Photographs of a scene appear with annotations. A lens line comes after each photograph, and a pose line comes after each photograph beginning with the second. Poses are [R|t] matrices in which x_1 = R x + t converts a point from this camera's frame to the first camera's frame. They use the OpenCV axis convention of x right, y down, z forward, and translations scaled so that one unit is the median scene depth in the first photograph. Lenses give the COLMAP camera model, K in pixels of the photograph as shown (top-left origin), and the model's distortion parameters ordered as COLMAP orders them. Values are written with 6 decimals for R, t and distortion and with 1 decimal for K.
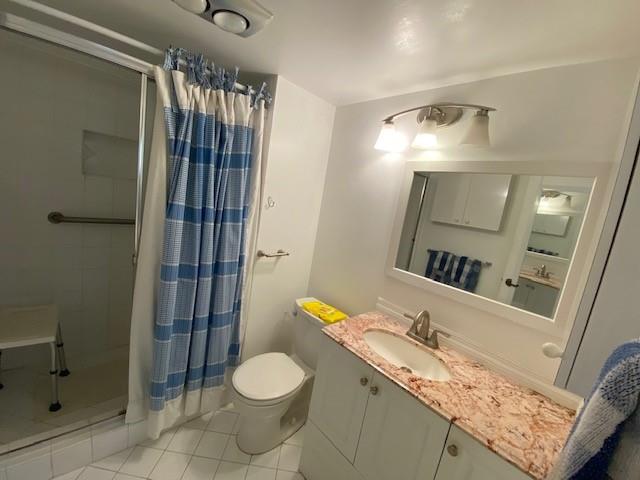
lens RADIAL K [[260.6, 0, 320.0], [0, 260.6, 240.0], [0, 0, 1]] dist [0.025244, -0.022336]
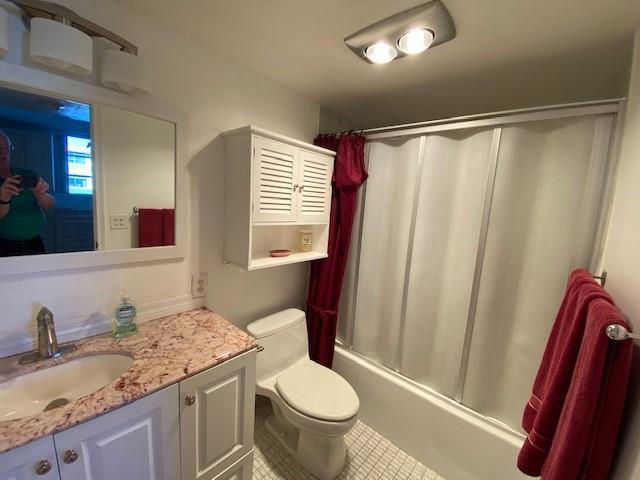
lens RADIAL K [[260.6, 0, 320.0], [0, 260.6, 240.0], [0, 0, 1]] dist [0.025244, -0.022336]
pose [[-0.144847, -0.283707, 0.947908, -0.330318], [0.075118, 0.952093, 0.296438, -0.044086], [-0.986599, 0.114143, -0.116596, 0.497695]]
